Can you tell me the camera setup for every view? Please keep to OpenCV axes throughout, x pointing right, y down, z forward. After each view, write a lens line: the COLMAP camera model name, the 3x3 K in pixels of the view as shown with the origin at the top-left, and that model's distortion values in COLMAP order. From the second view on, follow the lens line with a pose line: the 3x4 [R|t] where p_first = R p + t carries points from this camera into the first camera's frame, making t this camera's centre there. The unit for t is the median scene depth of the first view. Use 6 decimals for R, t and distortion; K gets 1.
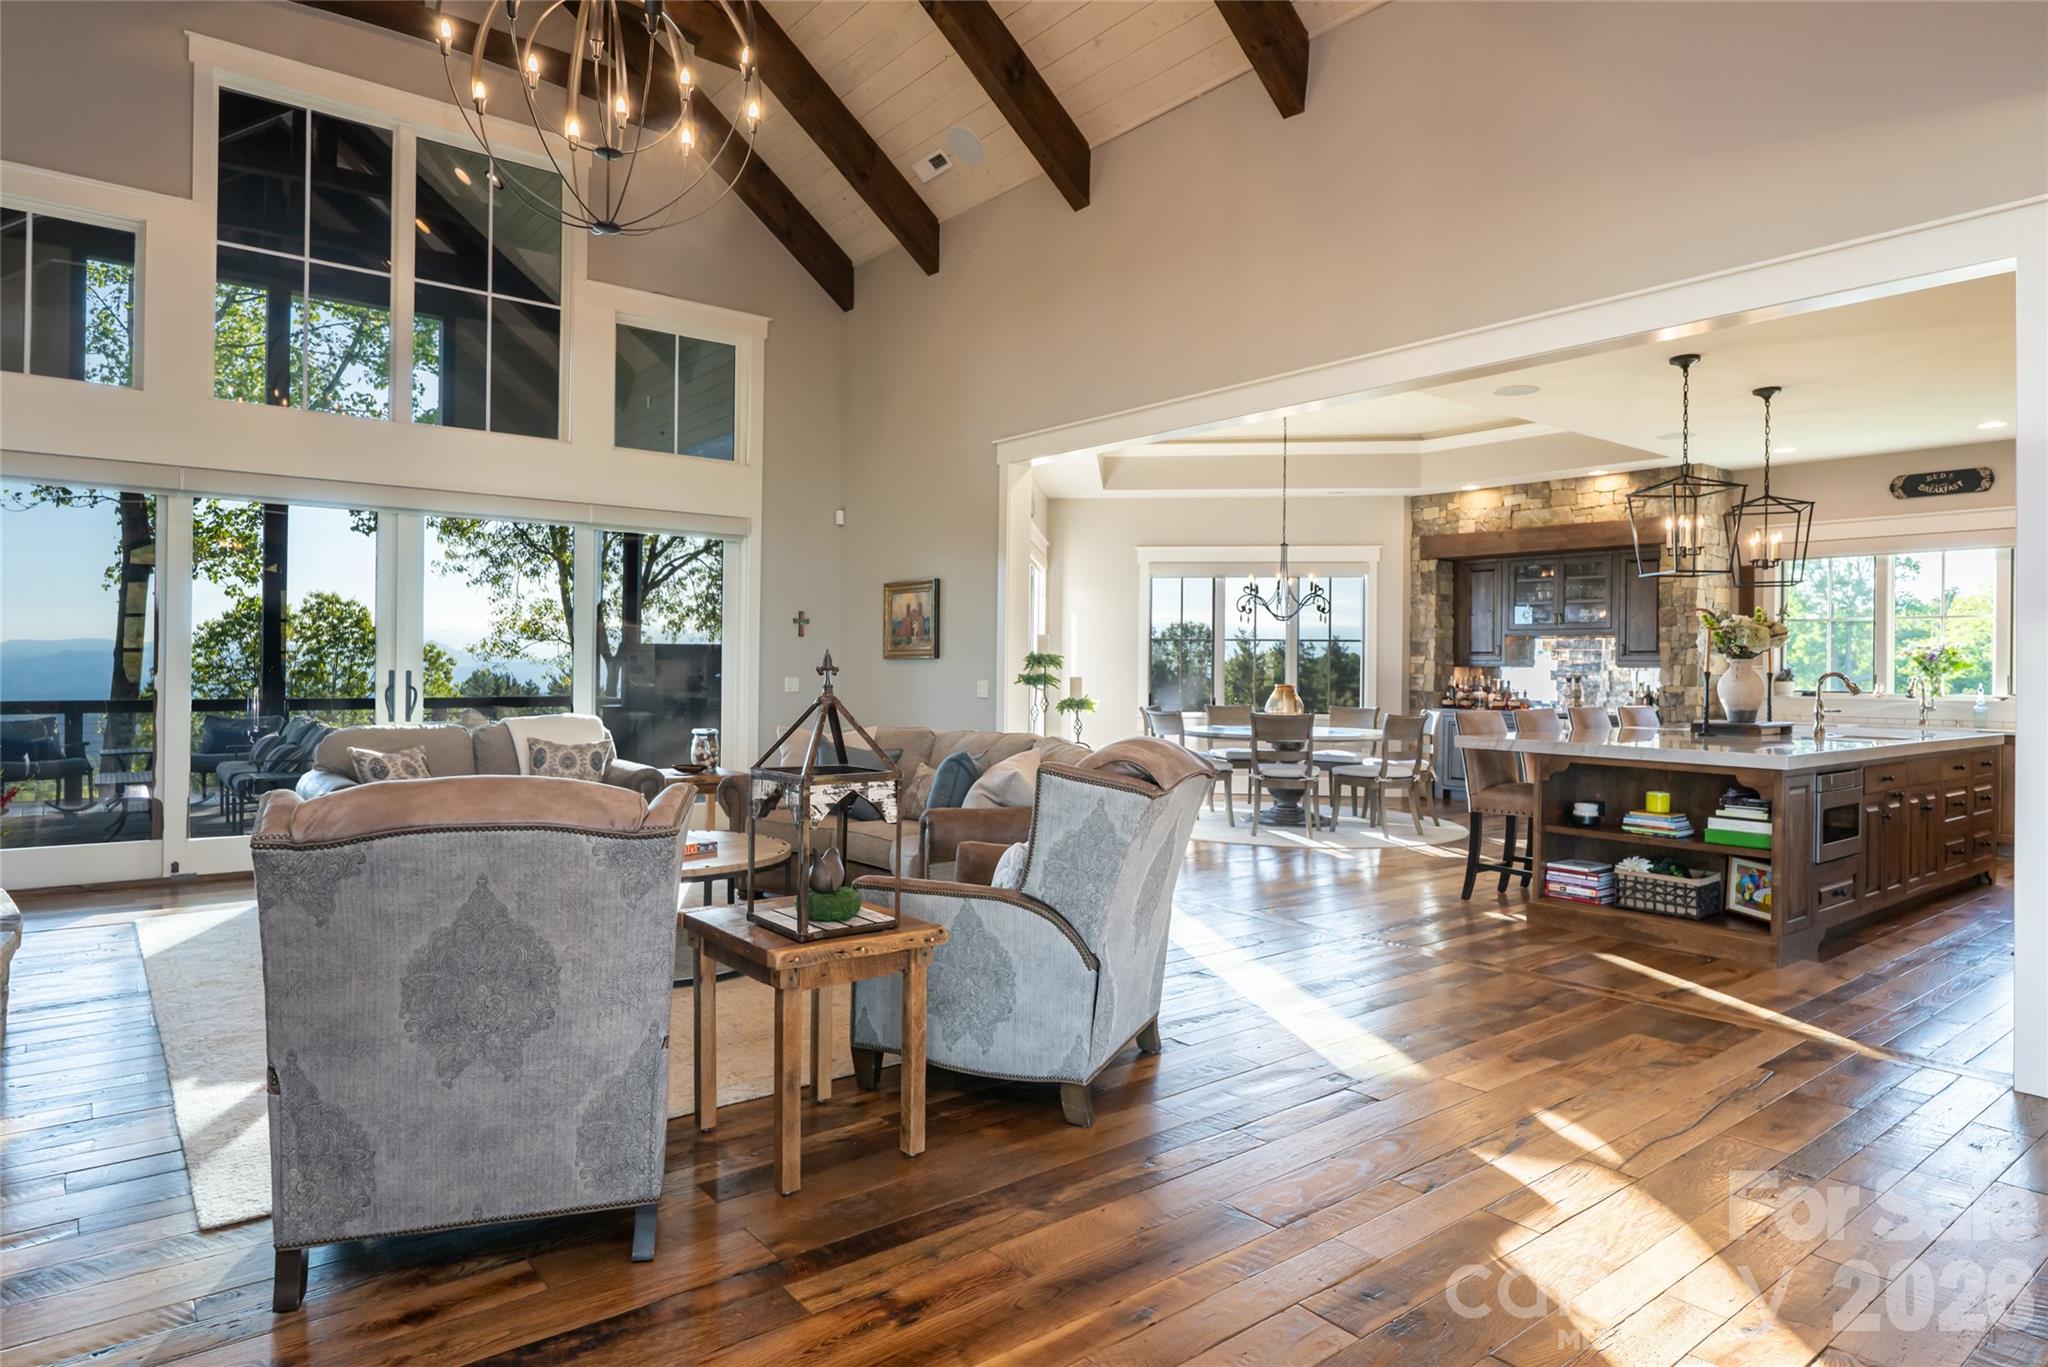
lens RADIAL K [[1178.2, 0, 1003.1], [0, 1178.2, 664.8], [0, 0, 1]] dist [0.004612, 0.000216]
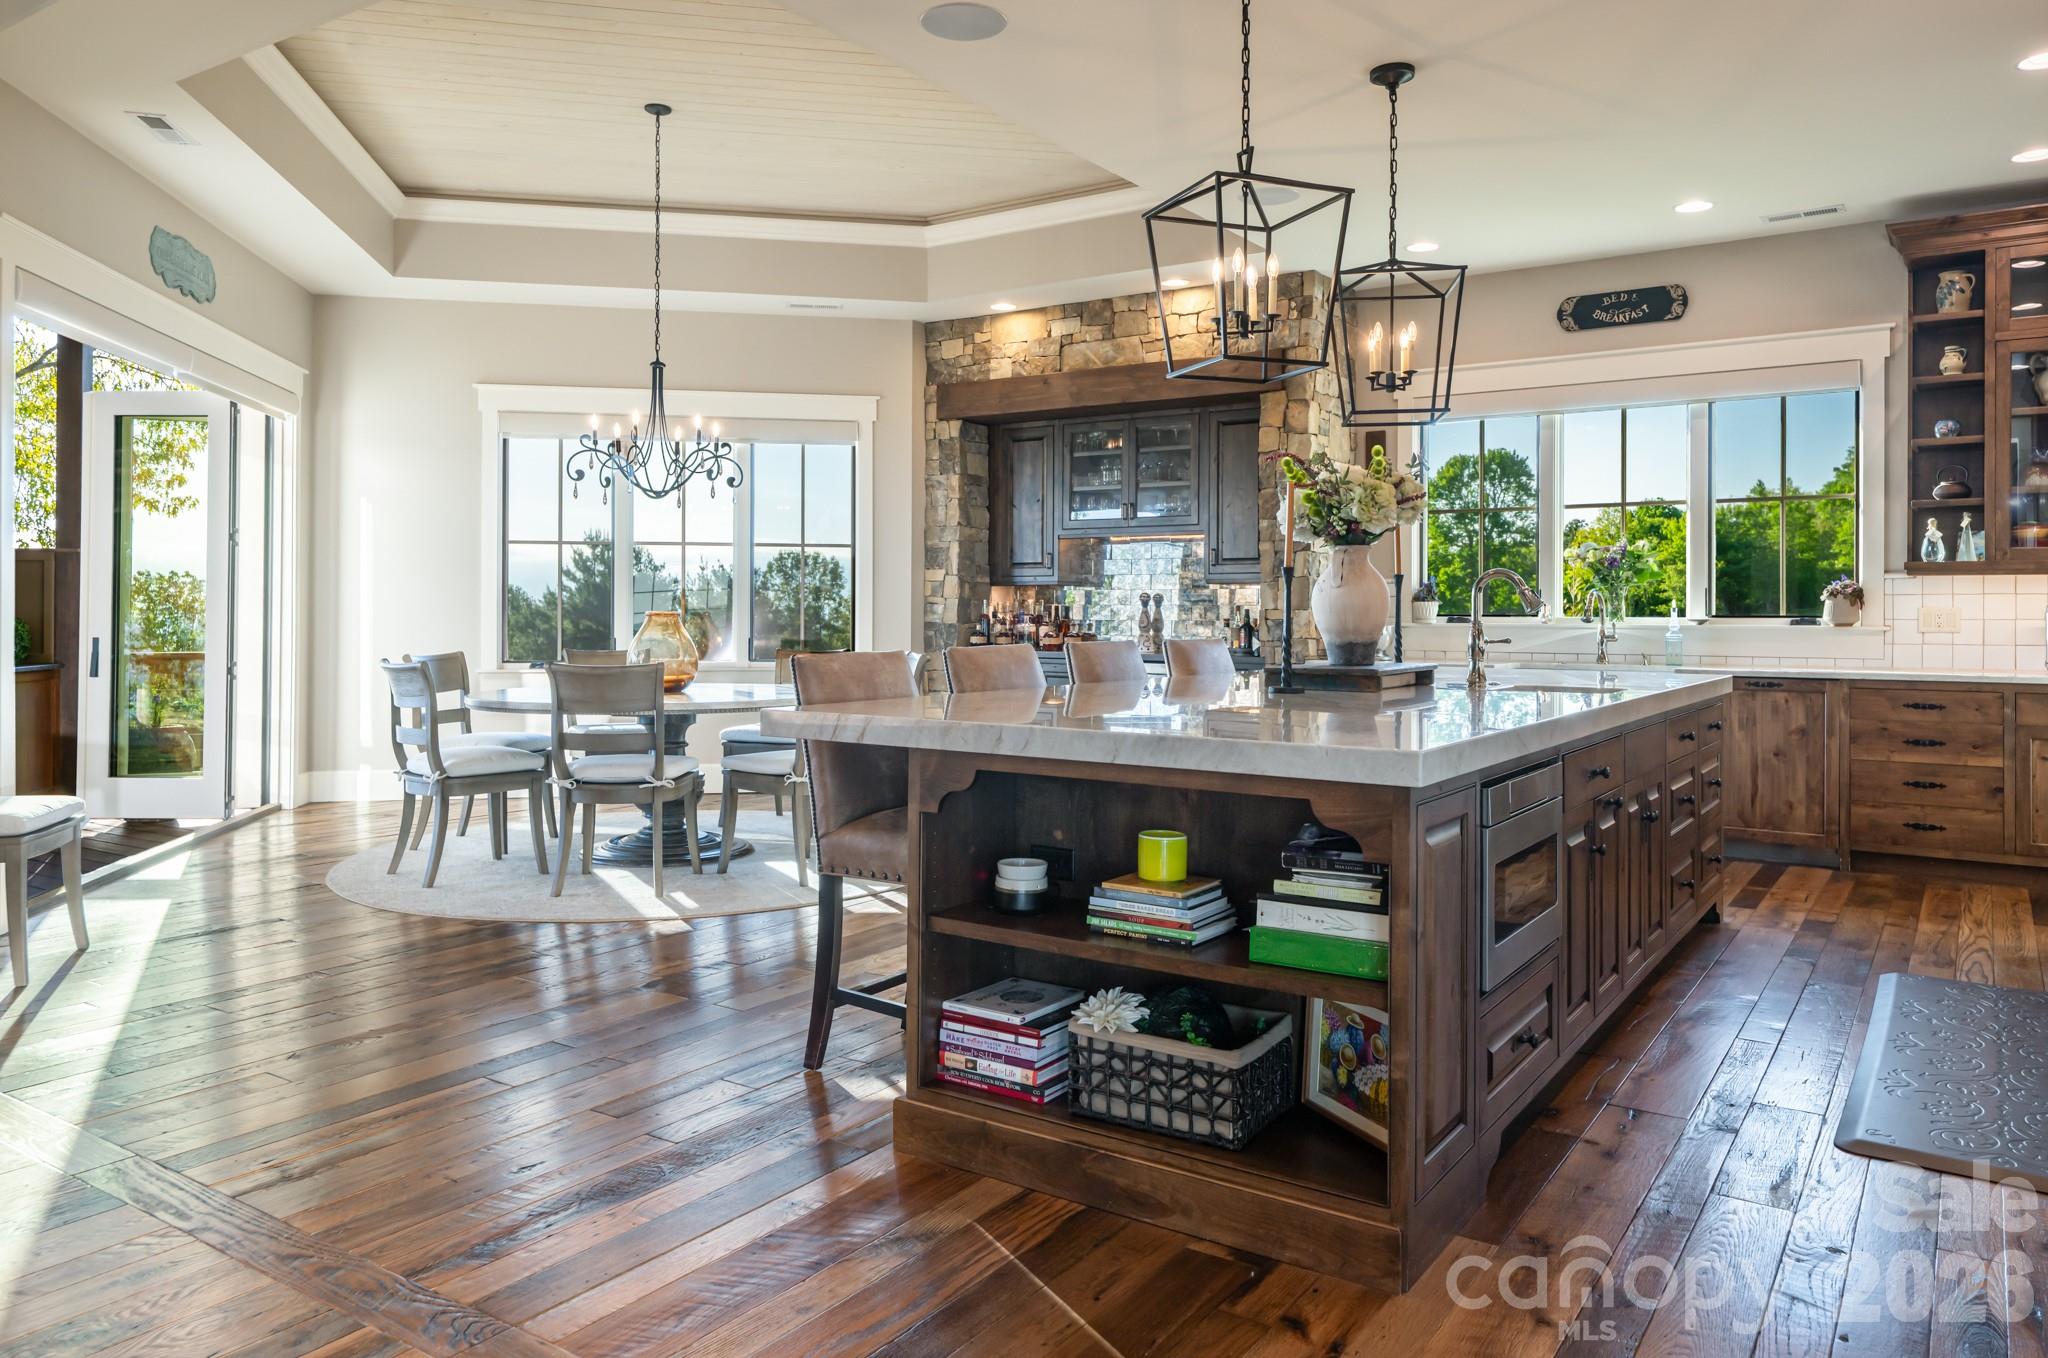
lens RADIAL K [[1404.8, 0, 1028.4], [0, 1404.8, 608.2], [0, 0, 1]] dist [0.018040, -0.000735]
pose [[0.953123, -0.006527, 0.302513, 0.199369], [0.005658, 0.999977, 0.003749, 0.013485], [-0.302530, -0.001862, 0.953138, 0.297013]]
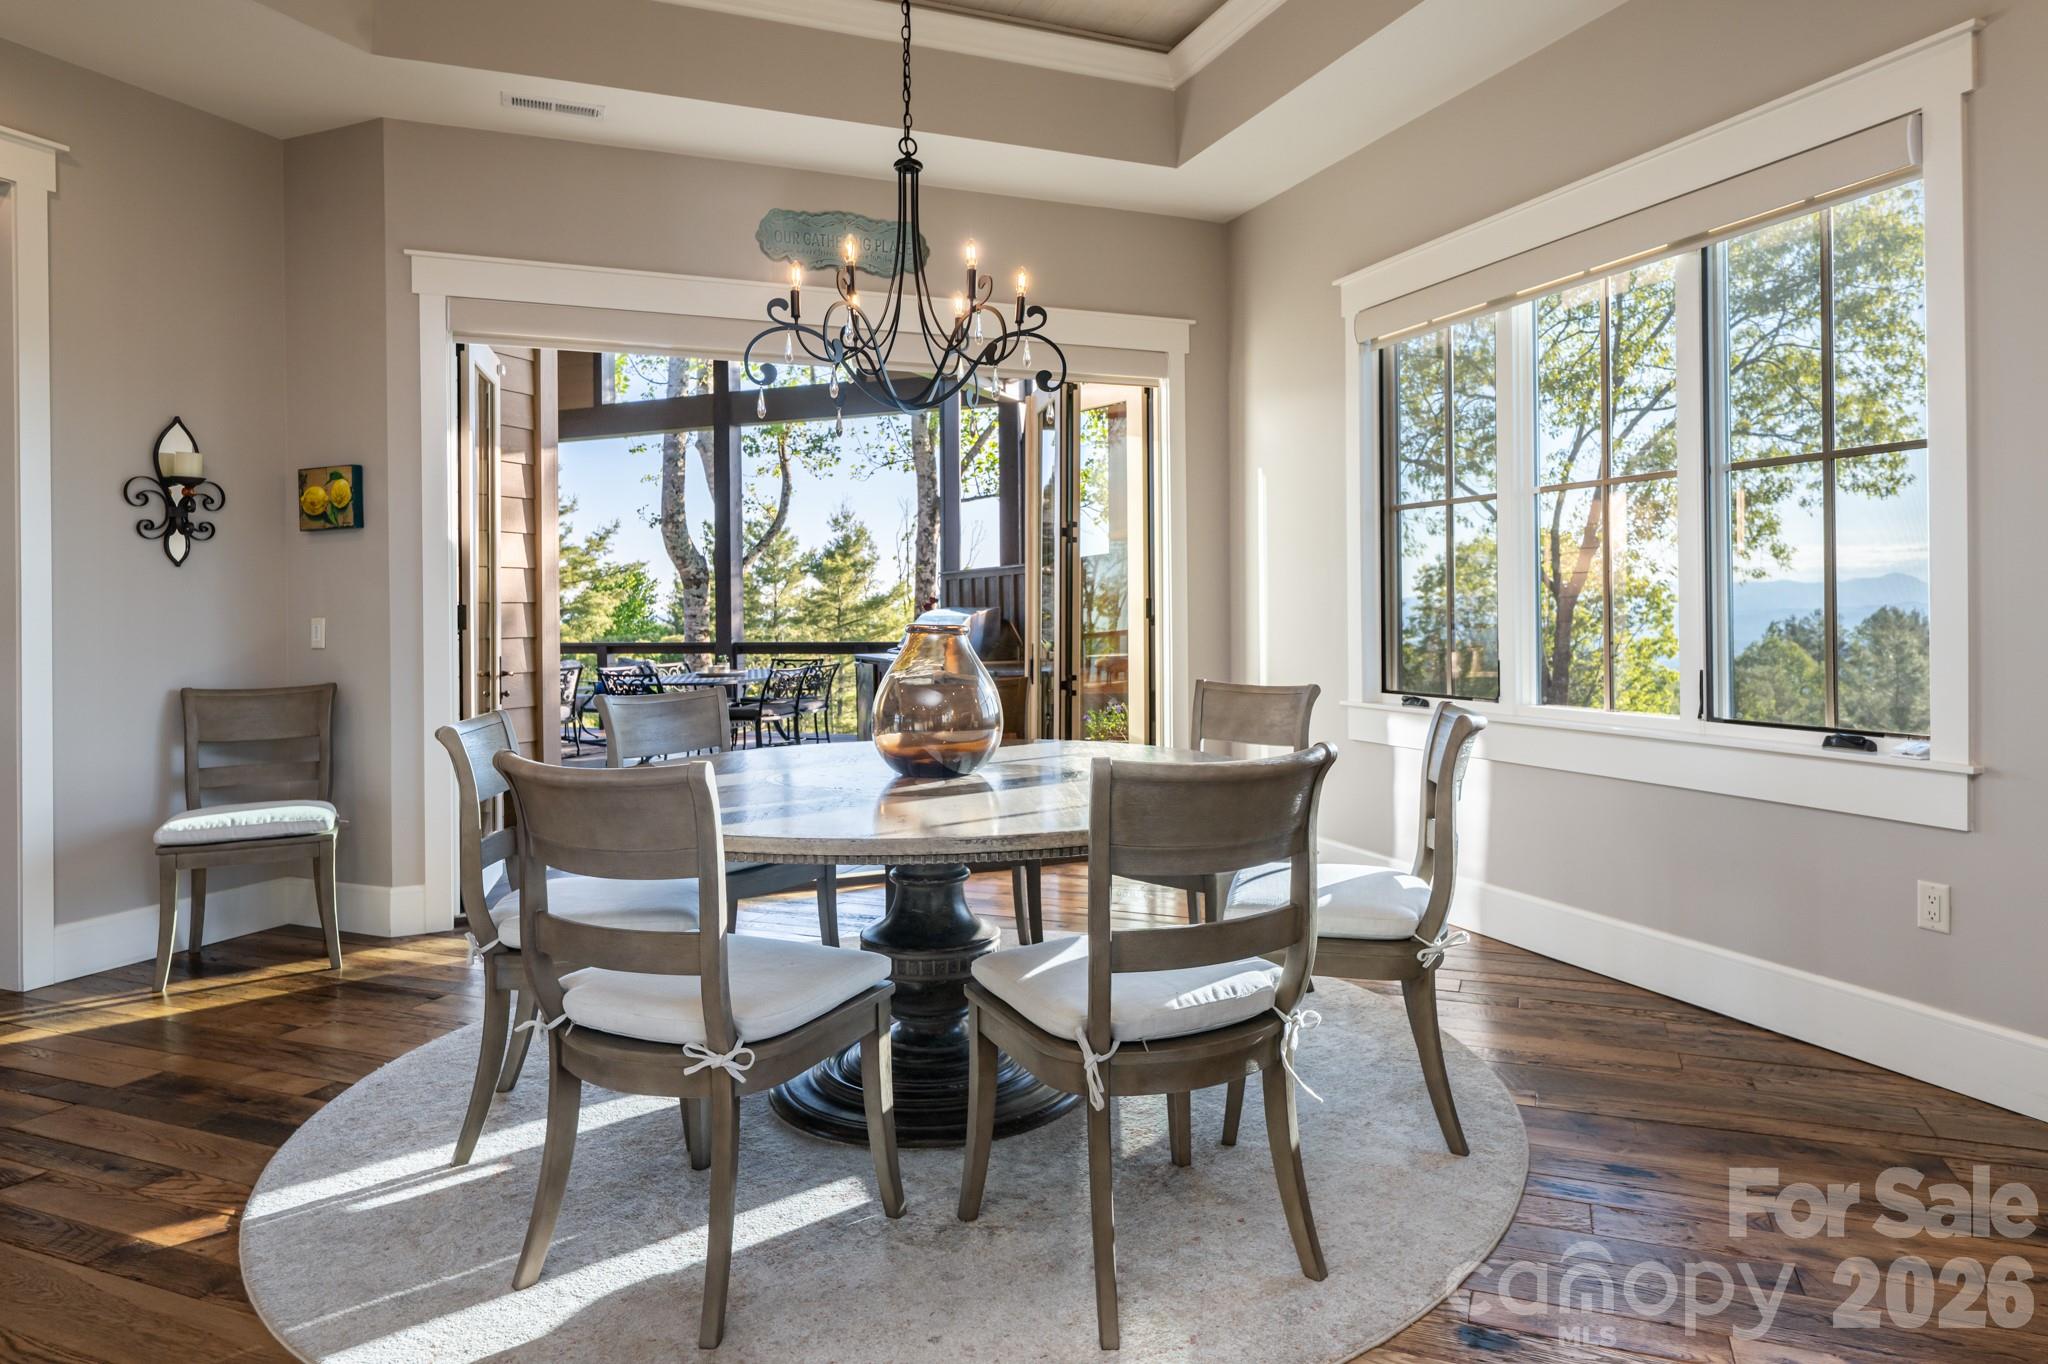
lens RADIAL K [[1231.7, 0, 1028.7], [0, 1231.7, 605.5], [0, 0, 1]] dist [-0.002015, -0.001516]
pose [[0.495308, -0.018111, -0.868529, 0.521134], [0.018570, 0.999775, -0.010257, 0.015908], [0.868519, -0.011048, 0.495533, 0.855053]]
